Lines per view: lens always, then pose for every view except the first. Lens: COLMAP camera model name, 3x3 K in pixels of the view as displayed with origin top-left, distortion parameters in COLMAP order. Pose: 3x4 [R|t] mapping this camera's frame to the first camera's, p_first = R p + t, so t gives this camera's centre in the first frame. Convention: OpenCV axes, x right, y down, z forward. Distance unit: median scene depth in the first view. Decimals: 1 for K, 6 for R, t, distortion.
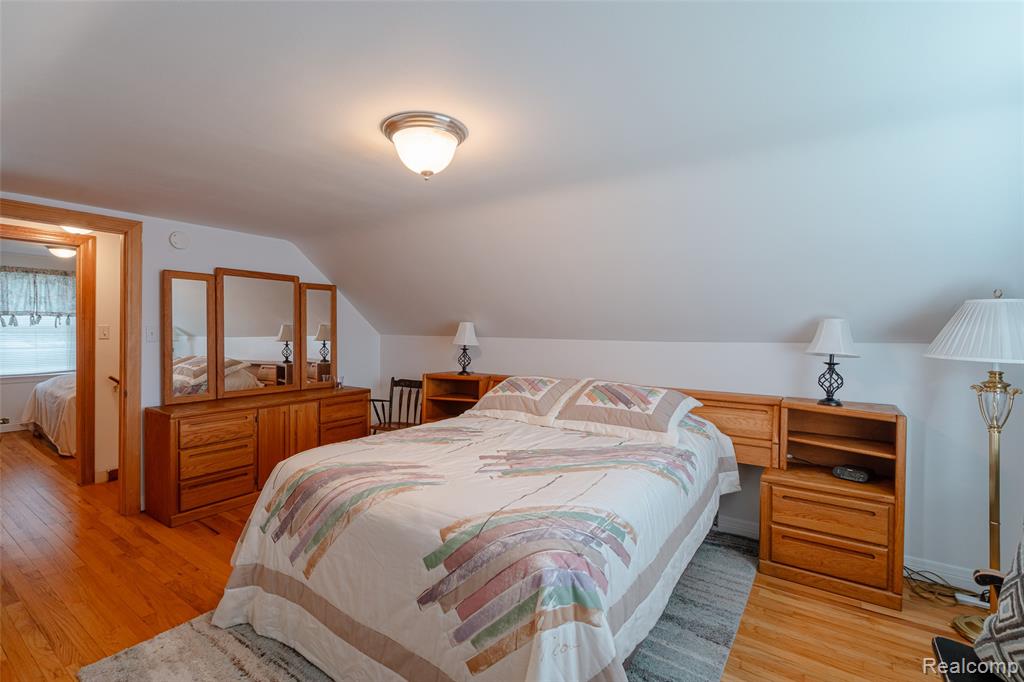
lens RADIAL K [[469.2, 0, 505.4], [0, 469.2, 334.3], [0, 0, 1]] dist [-0.001602, 0.000006]
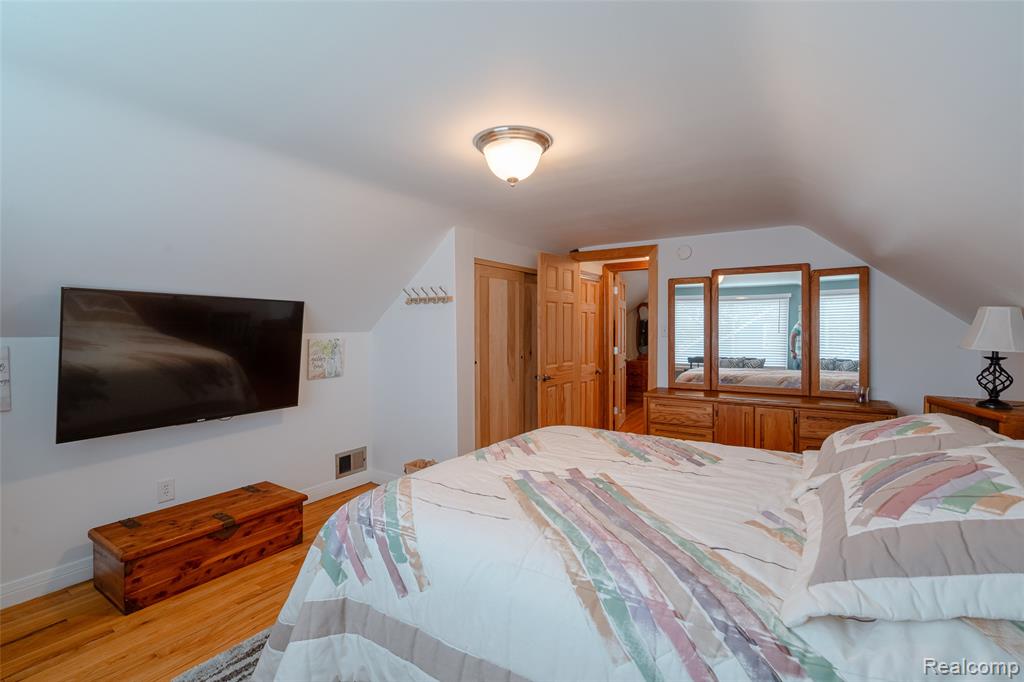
lens RADIAL K [[469.2, 0, 505.8], [0, 469.2, 341.2], [0, 0, 1]] dist [-0.001602, 0.000006]
pose [[0.017409, 0.018080, -0.999685, 0.798264], [-0.003920, 0.999830, 0.018015, 0.009934], [0.999841, 0.003605, 0.017477, 0.843865]]
